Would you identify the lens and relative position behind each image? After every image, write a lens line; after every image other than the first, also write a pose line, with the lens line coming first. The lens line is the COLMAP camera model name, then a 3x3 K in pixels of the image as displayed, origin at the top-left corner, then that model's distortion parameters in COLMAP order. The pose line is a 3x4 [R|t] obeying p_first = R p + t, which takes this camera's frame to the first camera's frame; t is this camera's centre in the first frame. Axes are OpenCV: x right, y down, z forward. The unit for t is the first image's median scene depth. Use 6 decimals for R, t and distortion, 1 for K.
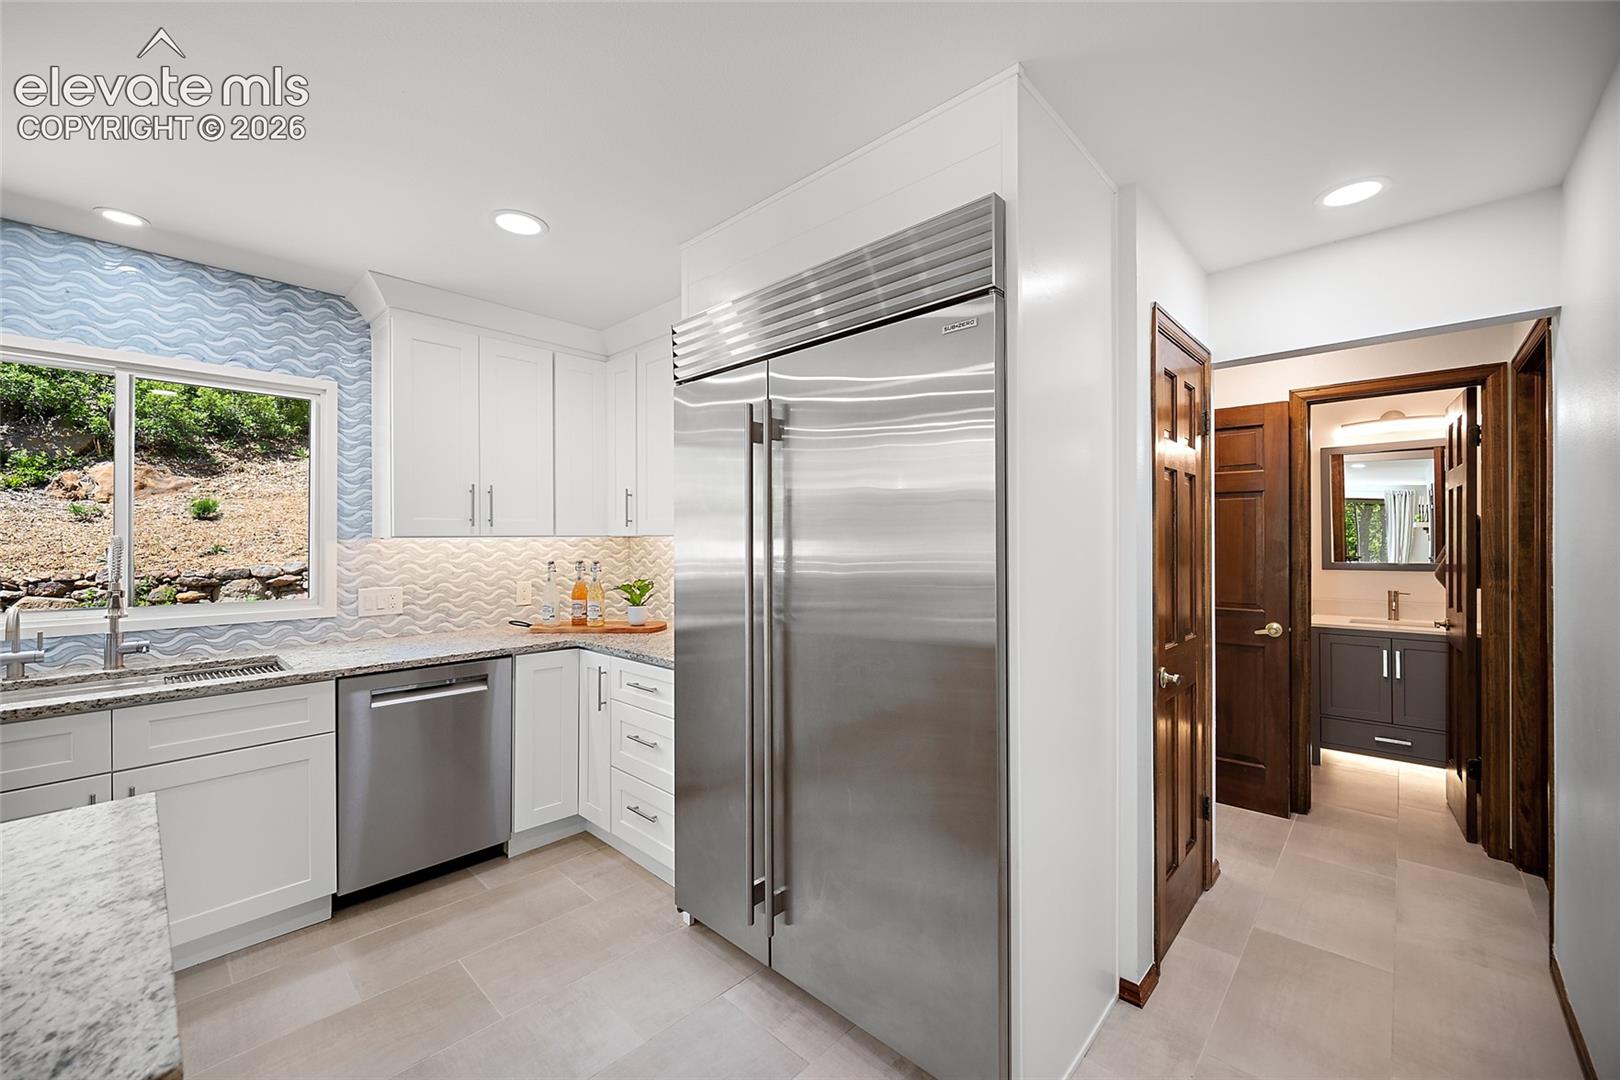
lens RADIAL K [[642.9, 0, 803.5], [0, 642.9, 545.0], [0, 0, 1]] dist [0.006547, -0.000263]
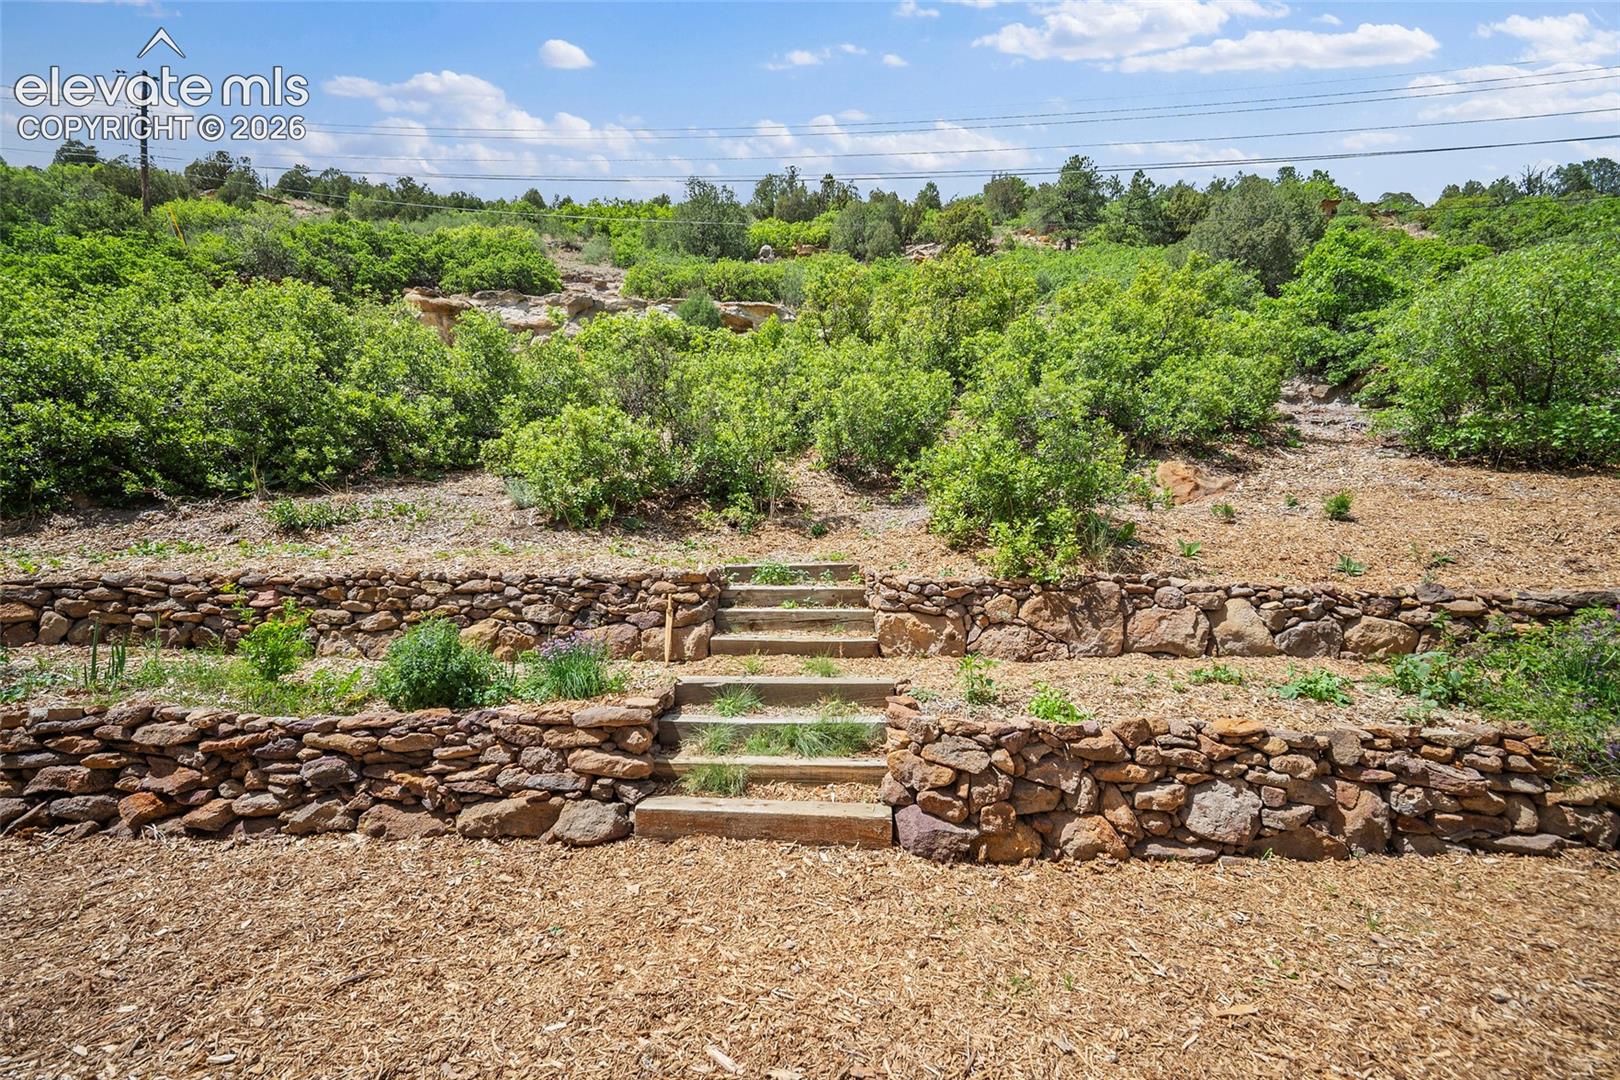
lens RADIAL K [[642.9, 0, 798.4], [0, 642.9, 538.4], [0, 0, 1]] dist [0.006547, -0.000263]
pose [[0.666946, 0.004159, -0.745094, -1.051527], [-0.024441, 0.999568, -0.016298, 0.015159], [0.744705, 0.029081, 0.666760, -0.032550]]
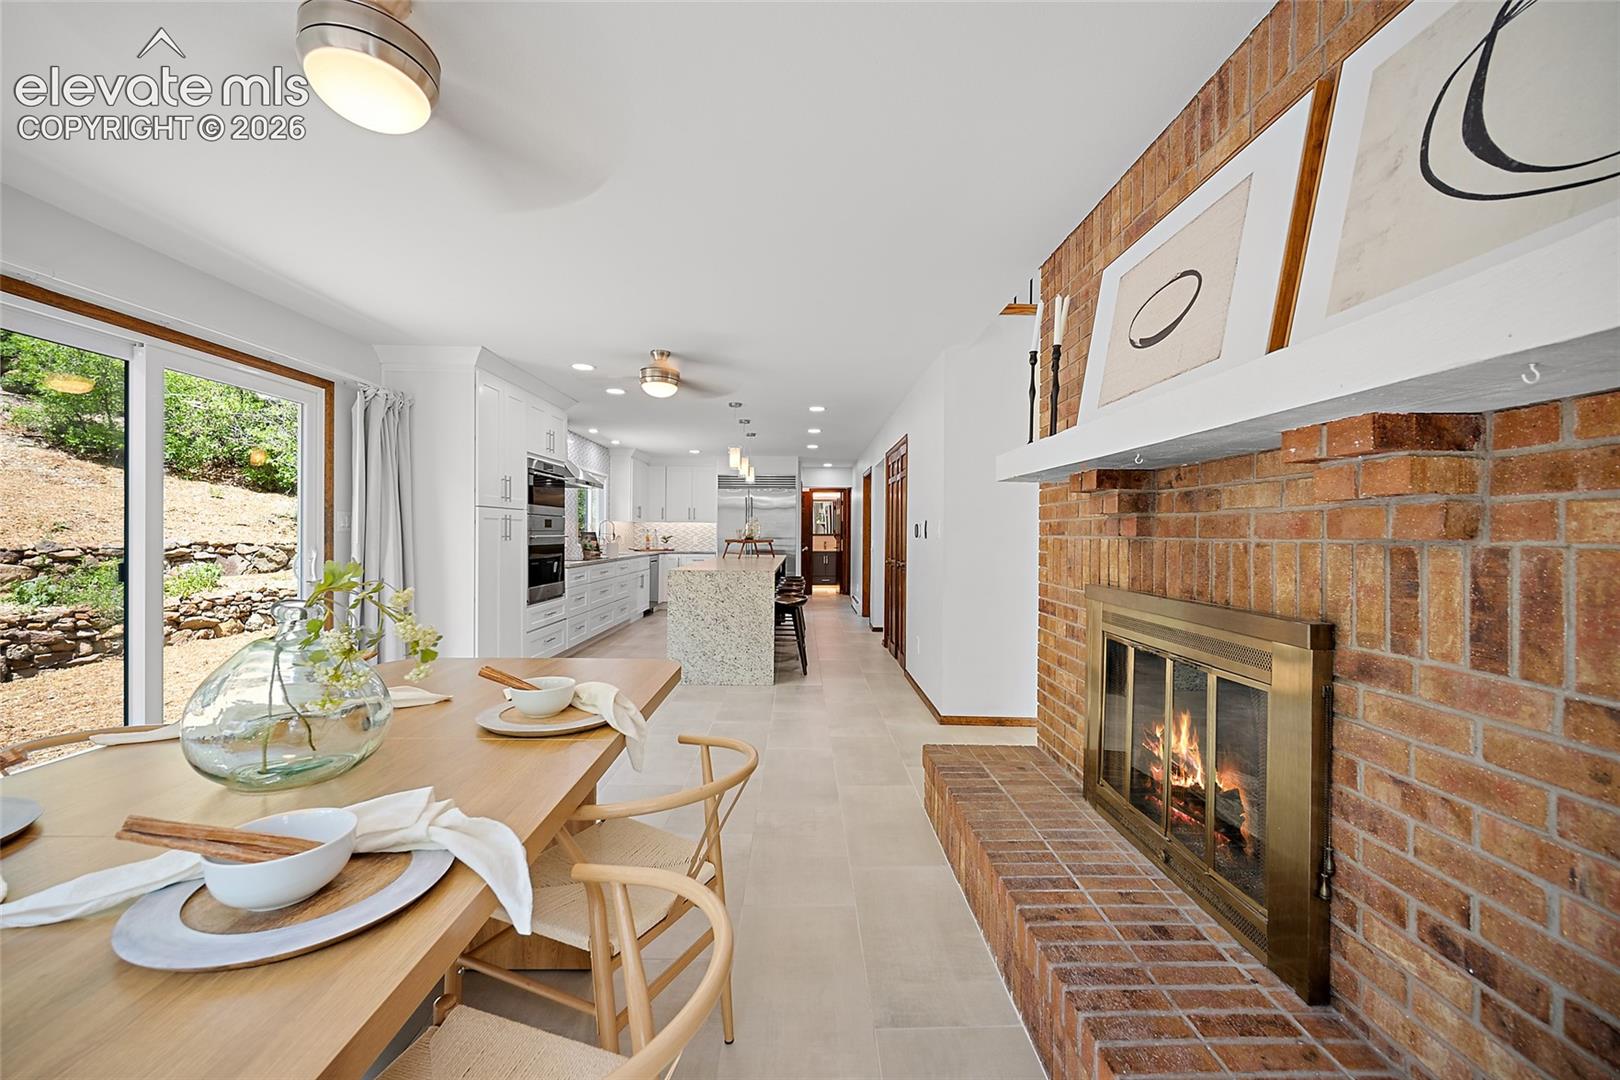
lens RADIAL K [[642.9, 0, 806.6], [0, 642.9, 538.4], [0, 0, 1]] dist [0.006547, -0.000263]
pose [[0.727908, -0.000189, 0.685675, -0.913059], [0.000633, 1.000000, -0.000397, 0.034256], [-0.685674, 0.000723, 0.727908, -0.864139]]
